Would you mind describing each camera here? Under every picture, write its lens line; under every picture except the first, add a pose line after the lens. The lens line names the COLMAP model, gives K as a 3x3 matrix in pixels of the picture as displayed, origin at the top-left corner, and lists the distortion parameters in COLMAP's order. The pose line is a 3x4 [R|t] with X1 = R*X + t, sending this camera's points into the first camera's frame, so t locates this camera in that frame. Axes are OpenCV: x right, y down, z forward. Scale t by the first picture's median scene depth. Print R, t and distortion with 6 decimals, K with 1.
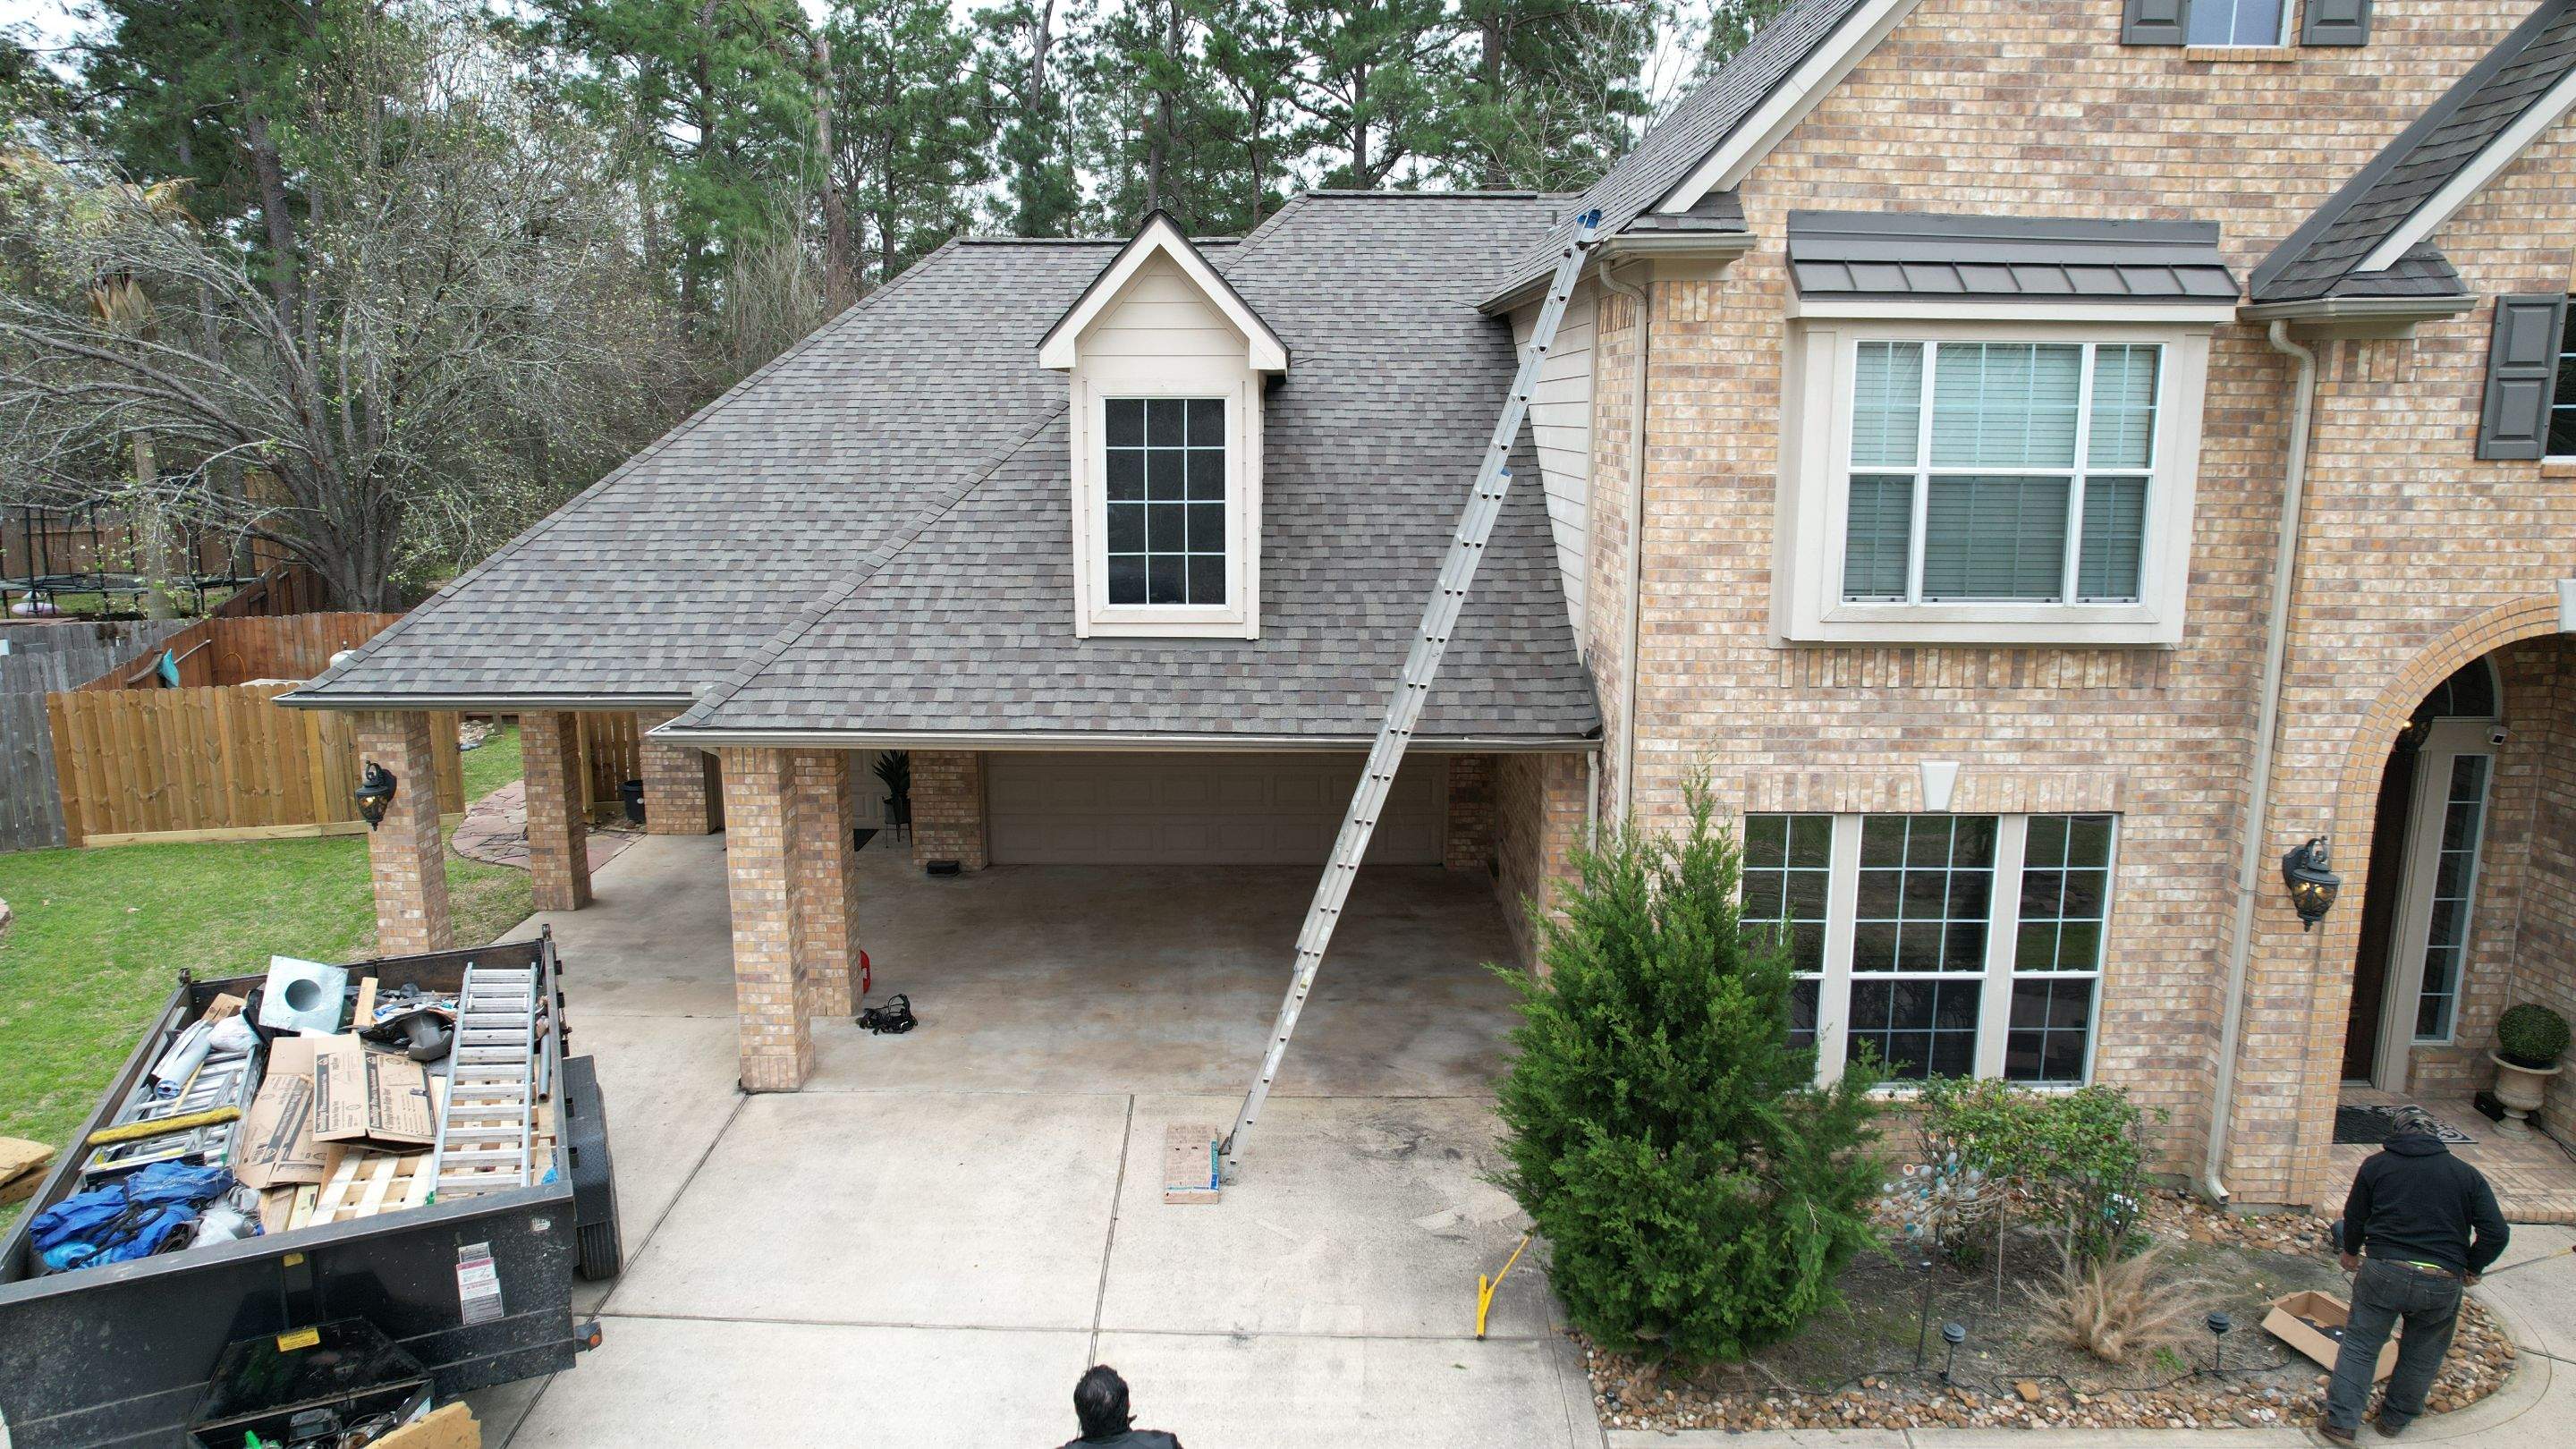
lens RADIAL K [[1649.7, 0, 1282.3], [0, 1649.7, 715.3], [0, 0, 1]] dist [-0.078474, 0.067915]
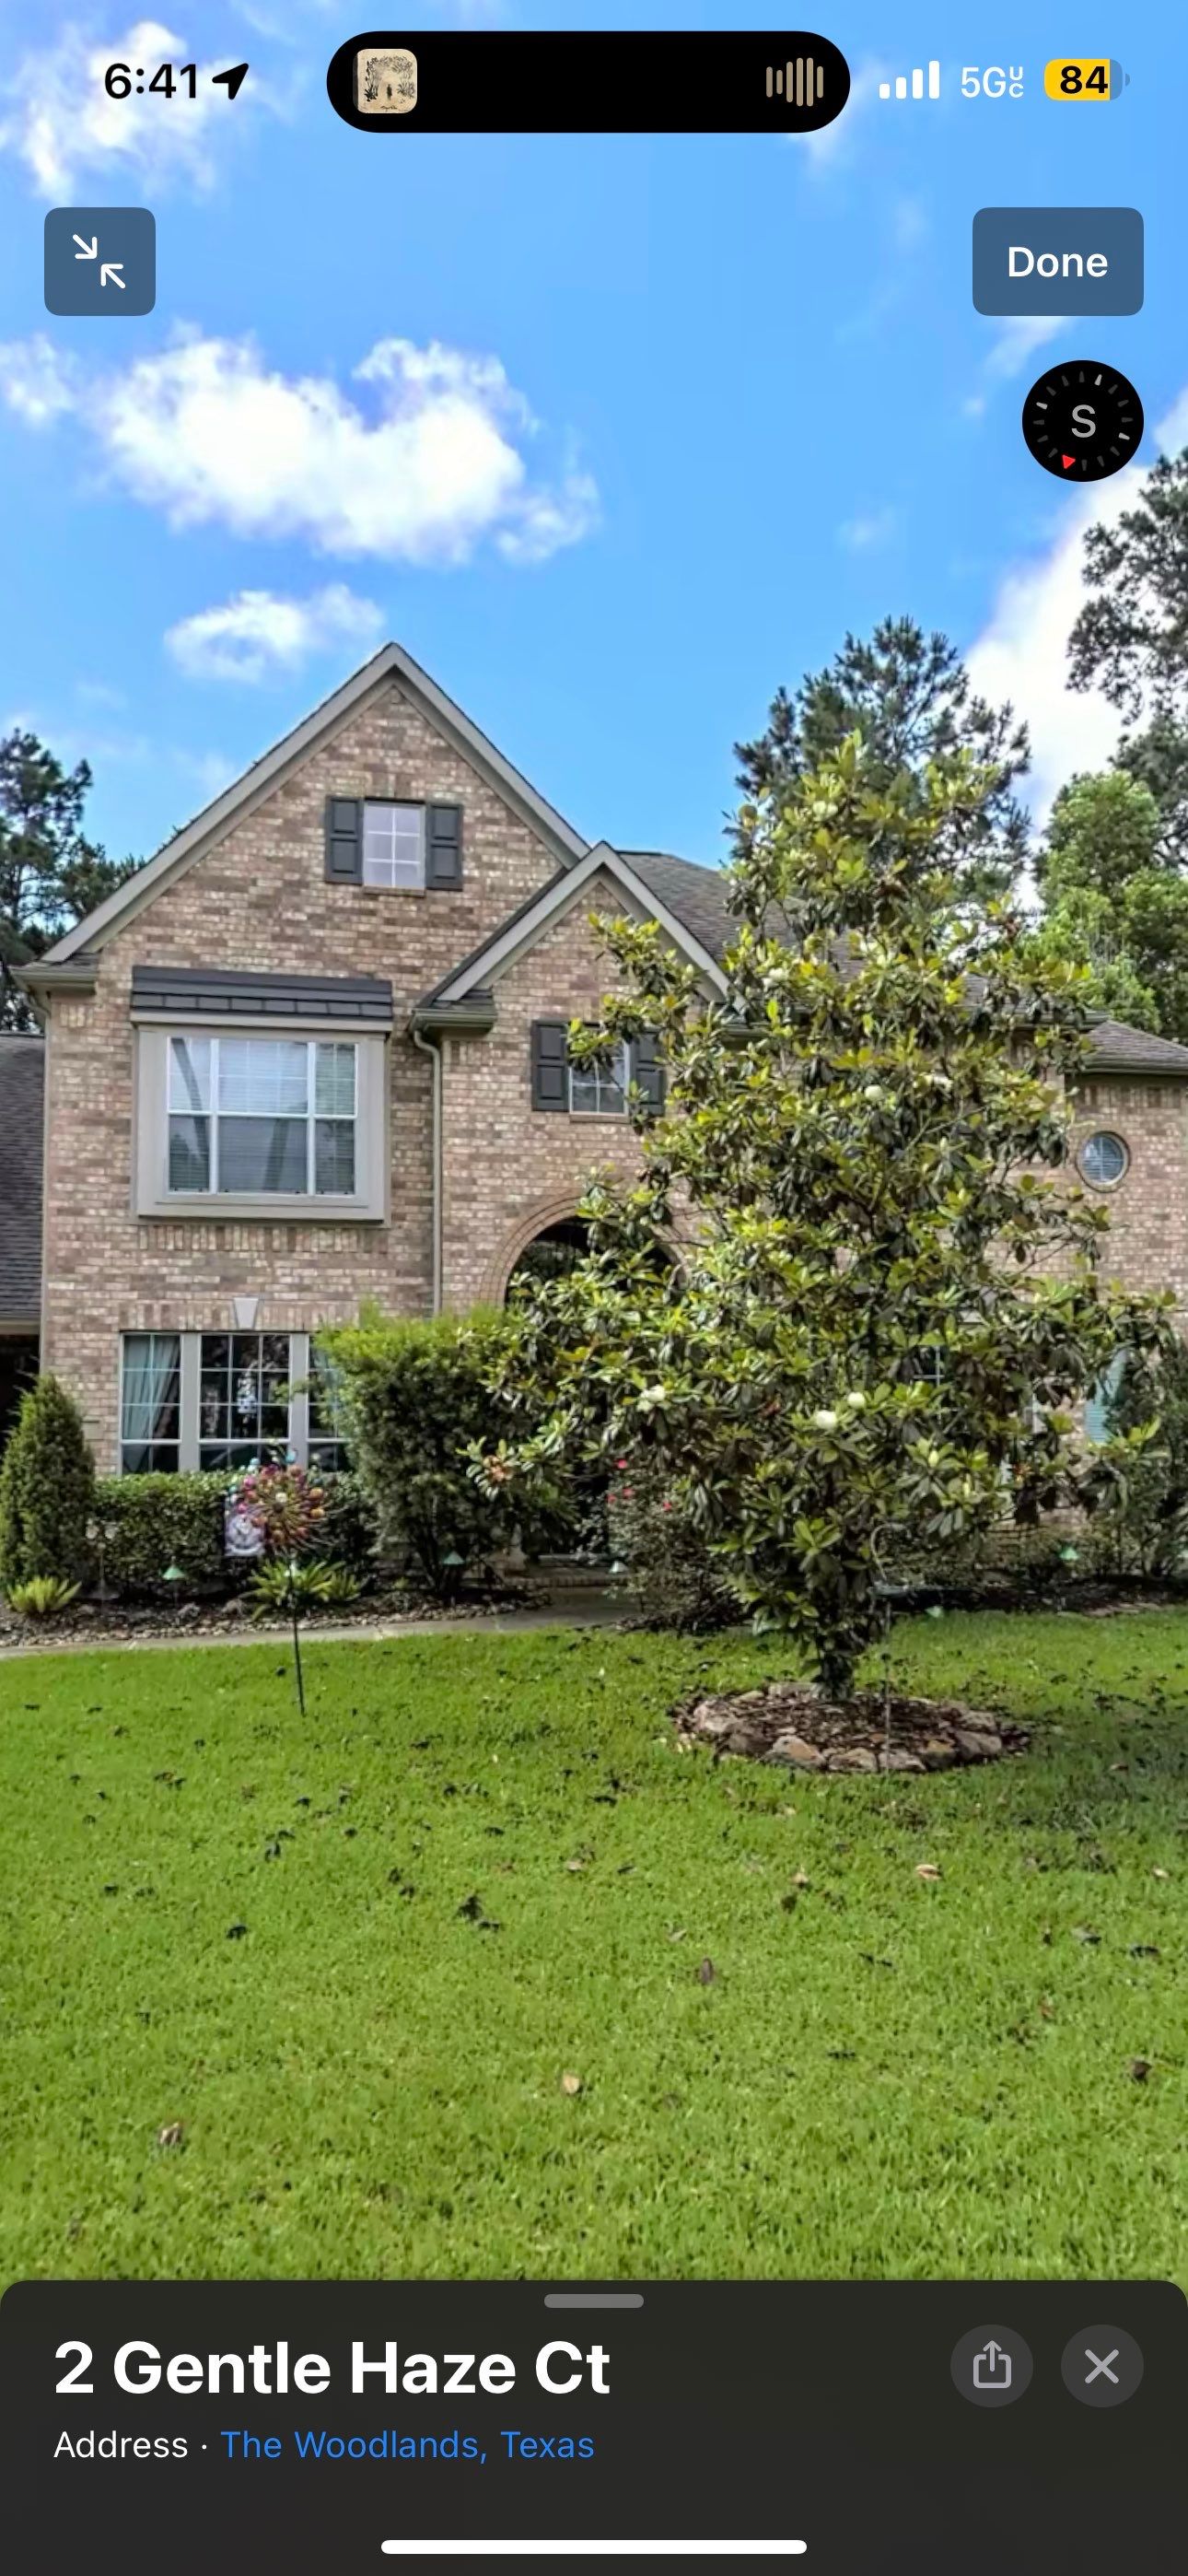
lens RADIAL K [[1747.9, 0, 605.4], [0, 1747.9, 1285.2], [0, 0, 1]] dist [0.012125, 0.000439]
pose [[0.976583, 0.009547, 0.214928, 0.384708], [0.046127, 0.966491, -0.252522, 0.473151], [-0.210137, 0.256523, 0.943419, -0.704461]]
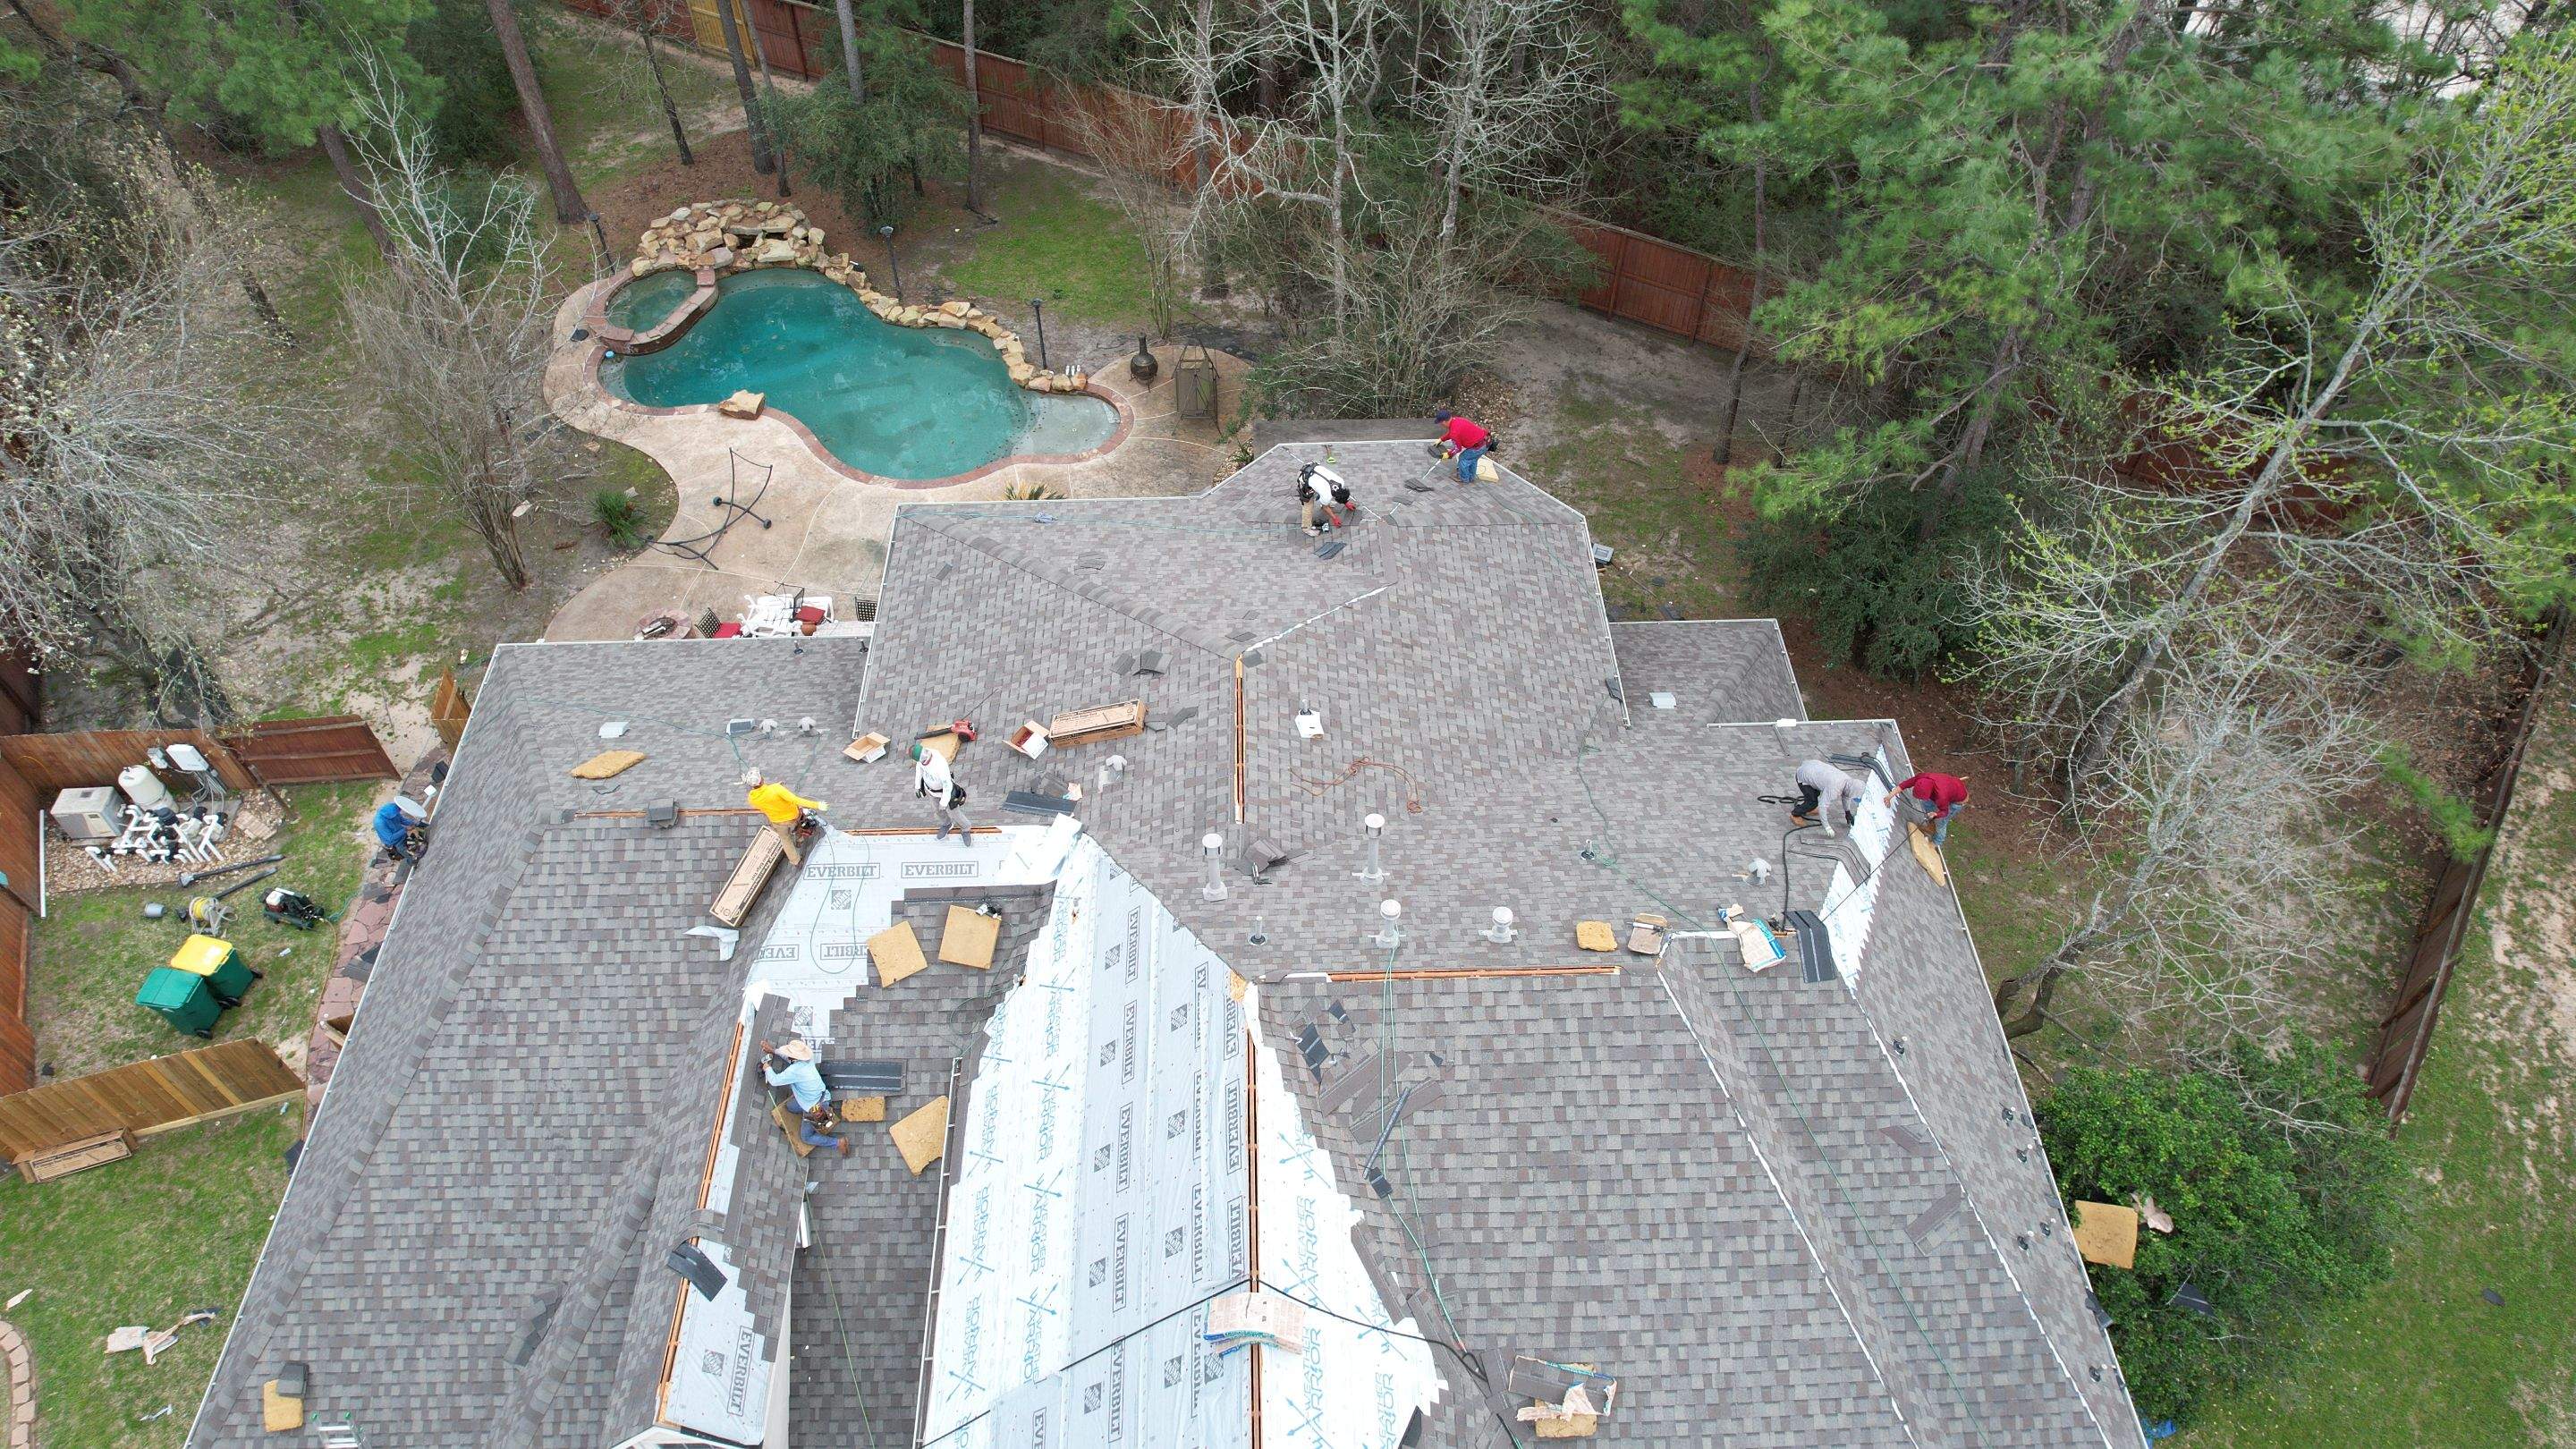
lens RADIAL K [[1649.7, 0, 1284.1], [0, 1649.7, 705.7], [0, 0, 1]] dist [-0.078474, 0.067915]
pose [[0.999289, -0.030348, 0.022376, 0.567319], [0.010113, 0.787416, 0.616338, -2.003336], [-0.036324, -0.615674, 0.787163, 0.237846]]
